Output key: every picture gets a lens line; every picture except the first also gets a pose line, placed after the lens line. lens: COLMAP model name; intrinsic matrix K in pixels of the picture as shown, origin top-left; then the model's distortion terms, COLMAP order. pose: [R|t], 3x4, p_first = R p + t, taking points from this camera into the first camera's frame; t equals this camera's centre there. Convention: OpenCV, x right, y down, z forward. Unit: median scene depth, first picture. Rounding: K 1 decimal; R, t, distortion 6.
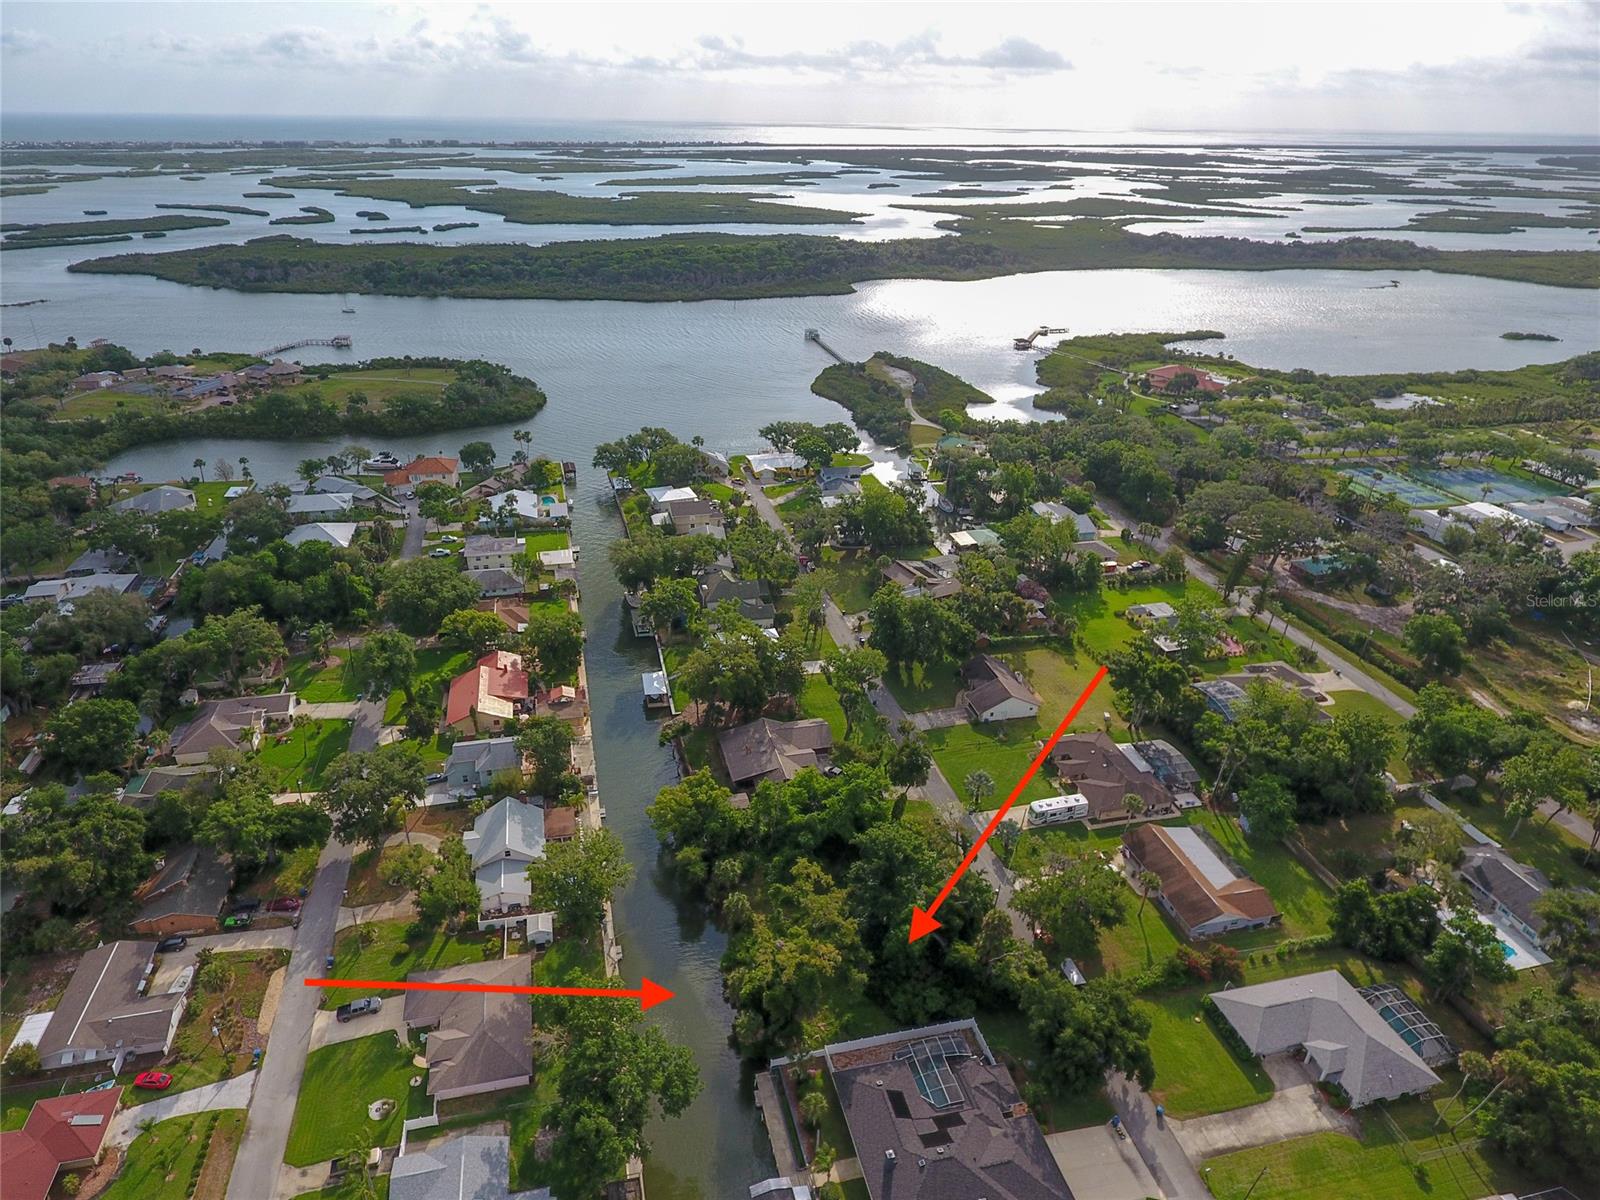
lens RADIAL K [[939.6, 0, 748.4], [0, 939.6, 574.2], [0, 0, 1]] dist [-0.003155, 0.000762]
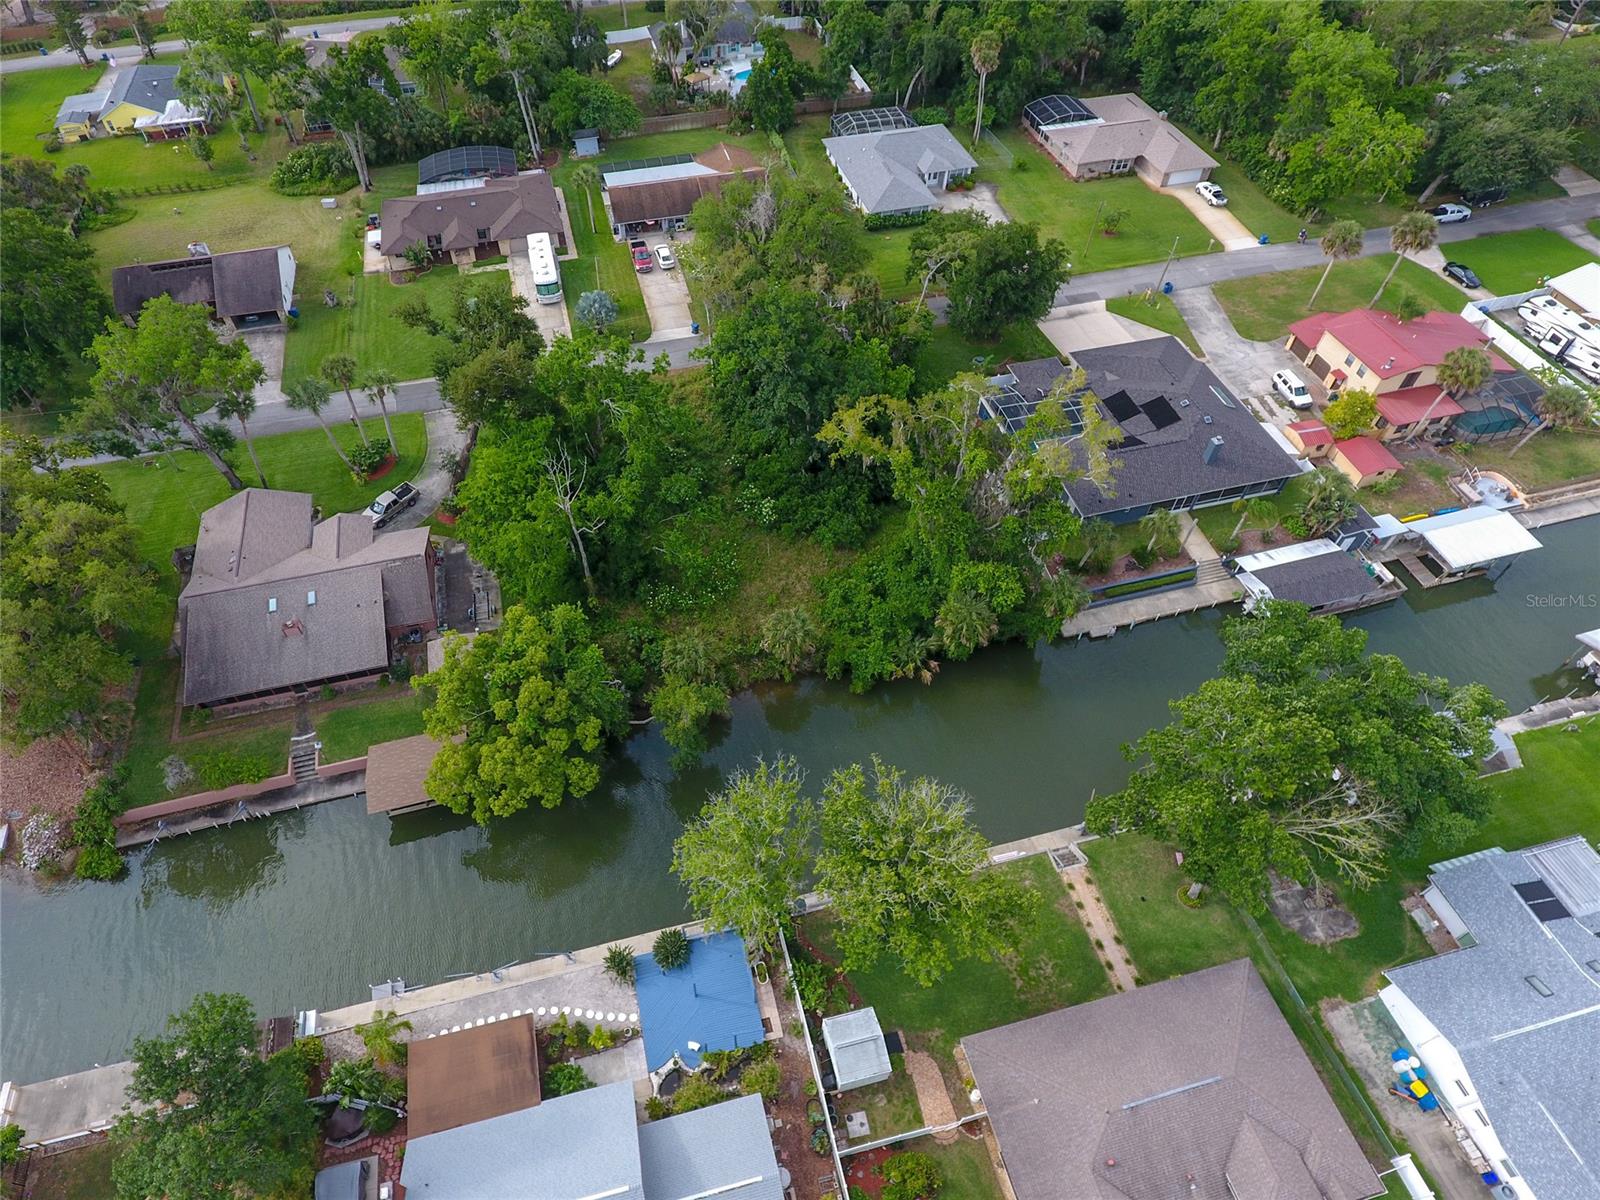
lens RADIAL K [[939.6, 0, 748.4], [0, 939.6, 574.2], [0, 0, 1]] dist [-0.003155, 0.000762]
pose [[-0.027740, -0.768993, 0.638655, -0.156889], [0.450224, 0.560817, 0.694825, -0.015822], [-0.892485, 0.306813, 0.330662, 0.414017]]
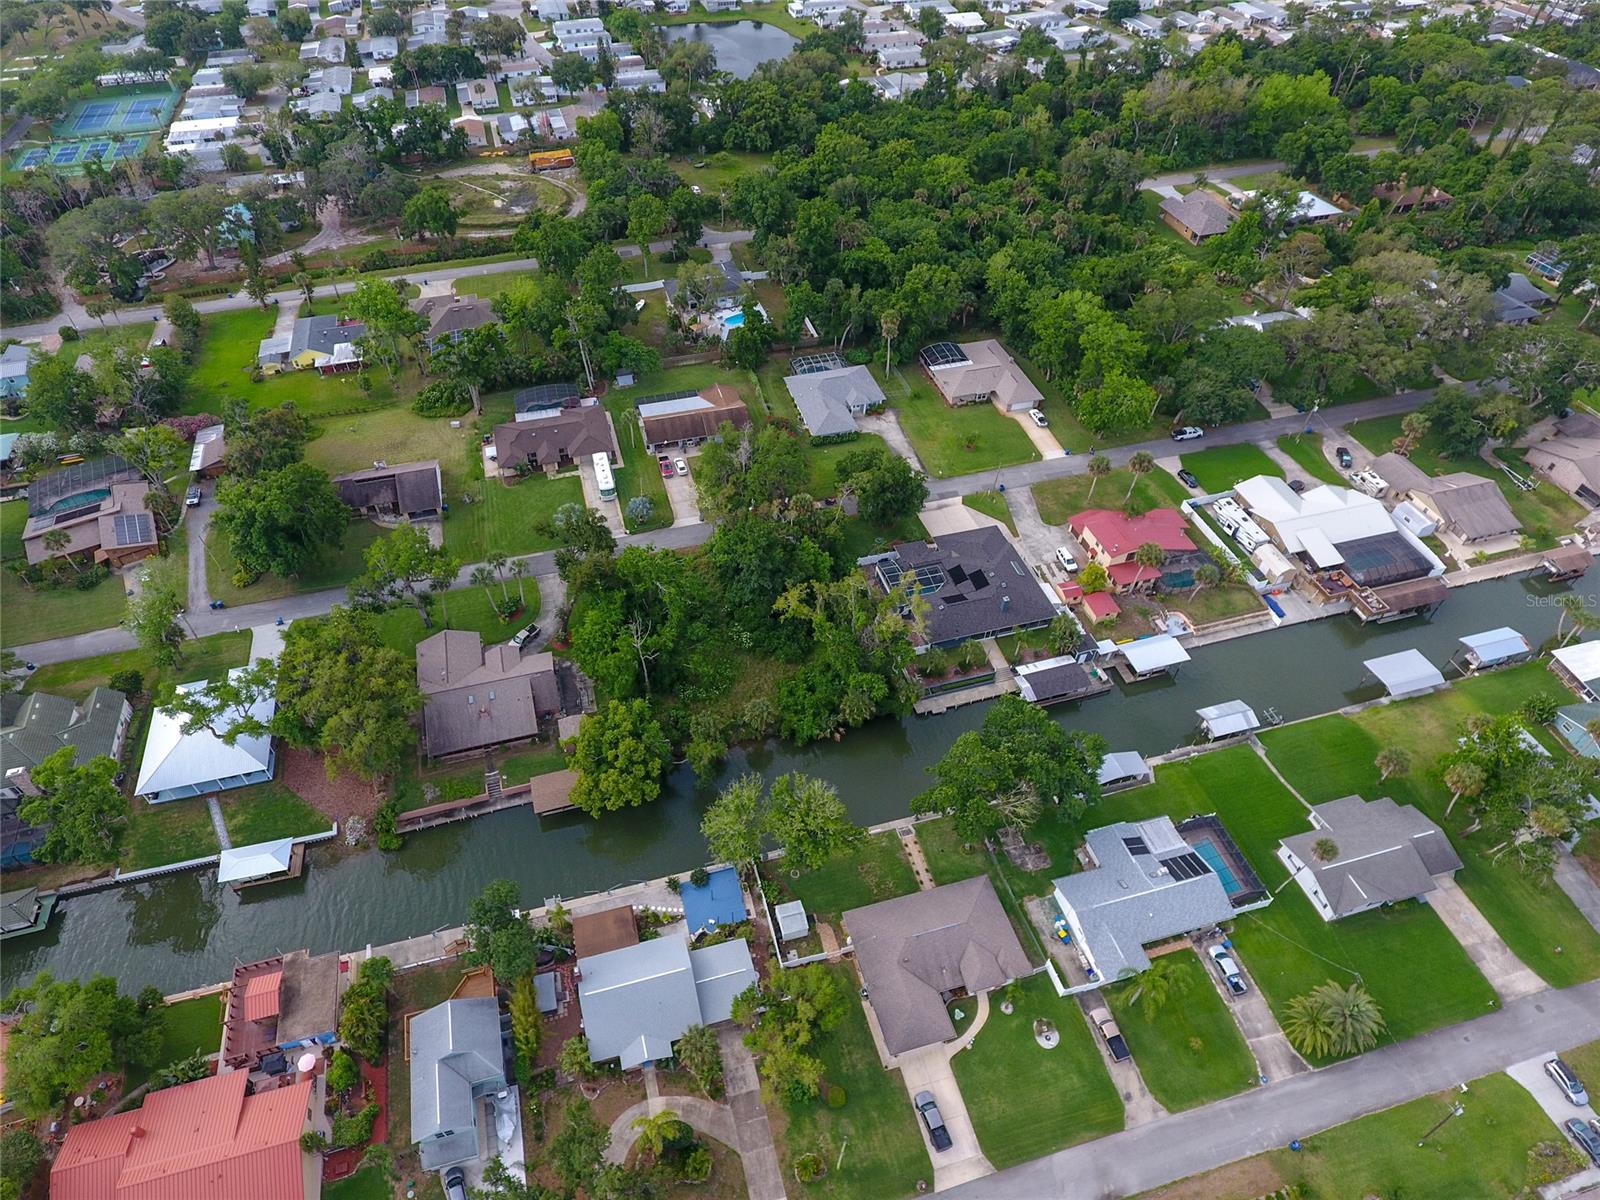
lens RADIAL K [[939.6, 0, 748.4], [0, 939.6, 574.2], [0, 0, 1]] dist [-0.003155, 0.000762]
pose [[-0.043003, -0.718737, 0.693950, -0.278527], [0.443957, 0.608500, 0.657746, -0.173413], [-0.895015, 0.336370, 0.292922, 0.339668]]
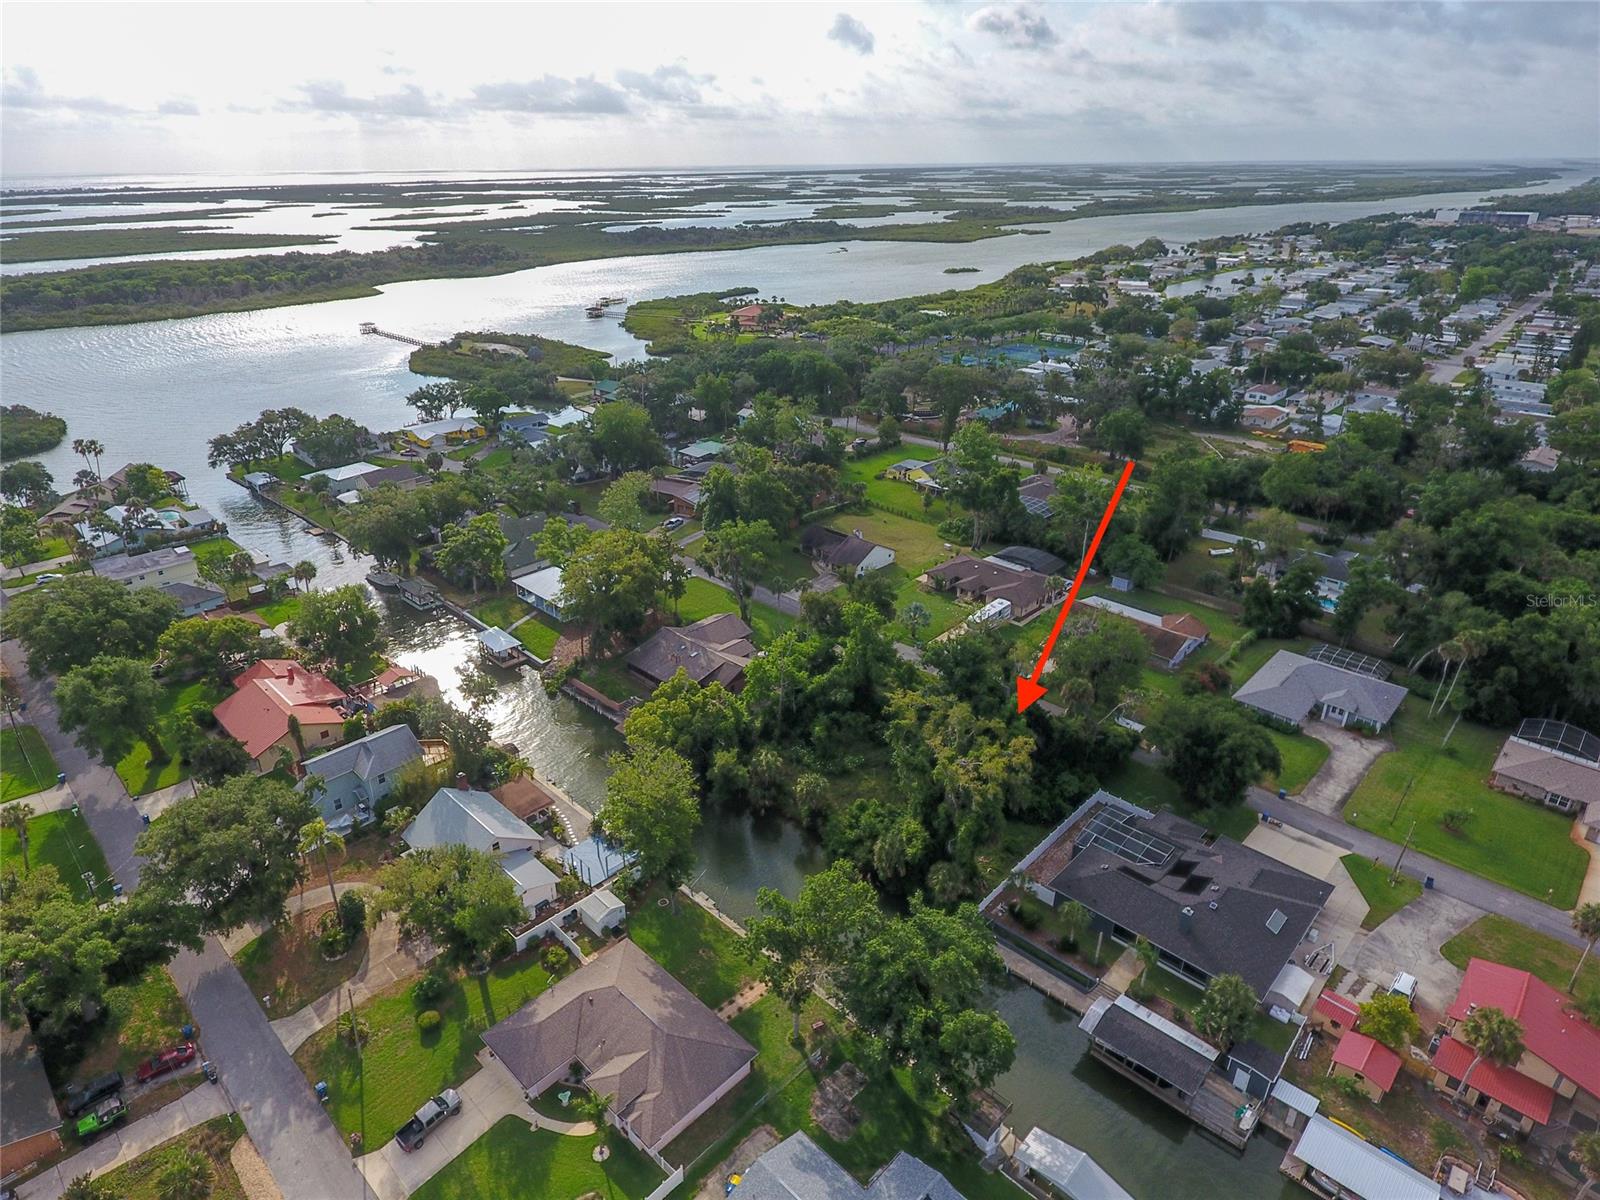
lens RADIAL K [[939.6, 0, 748.4], [0, 939.6, 574.2], [0, 0, 1]] dist [-0.003155, 0.000762]
pose [[0.845879, -0.233777, 0.479413, -0.201754], [0.252489, 0.967246, 0.026167, 0.067286], [-0.469827, 0.098913, 0.877199, 0.142567]]
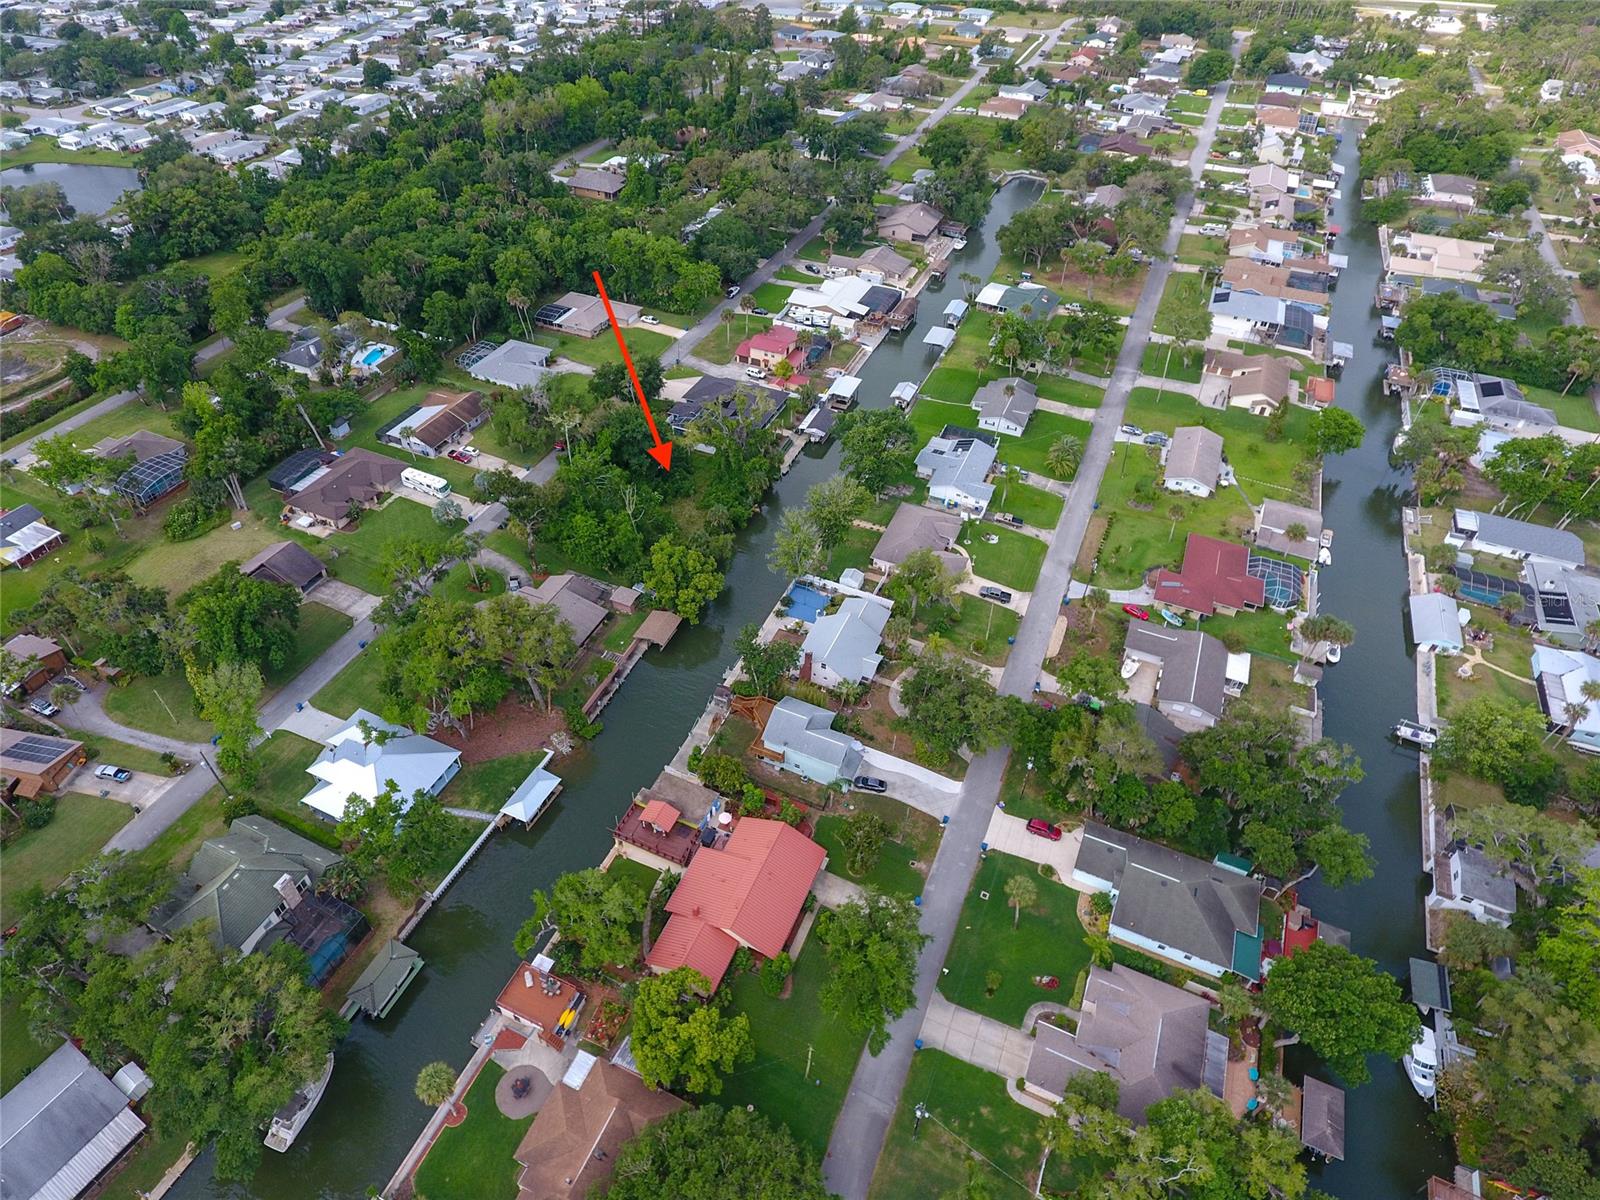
lens RADIAL K [[939.6, 0, 748.4], [0, 939.6, 574.2], [0, 0, 1]] dist [-0.003155, 0.000762]
pose [[-0.792038, -0.410315, 0.452014, -0.325089], [0.257558, 0.446711, 0.856804, -0.344590], [-0.553480, 0.795041, -0.248132, 0.670279]]
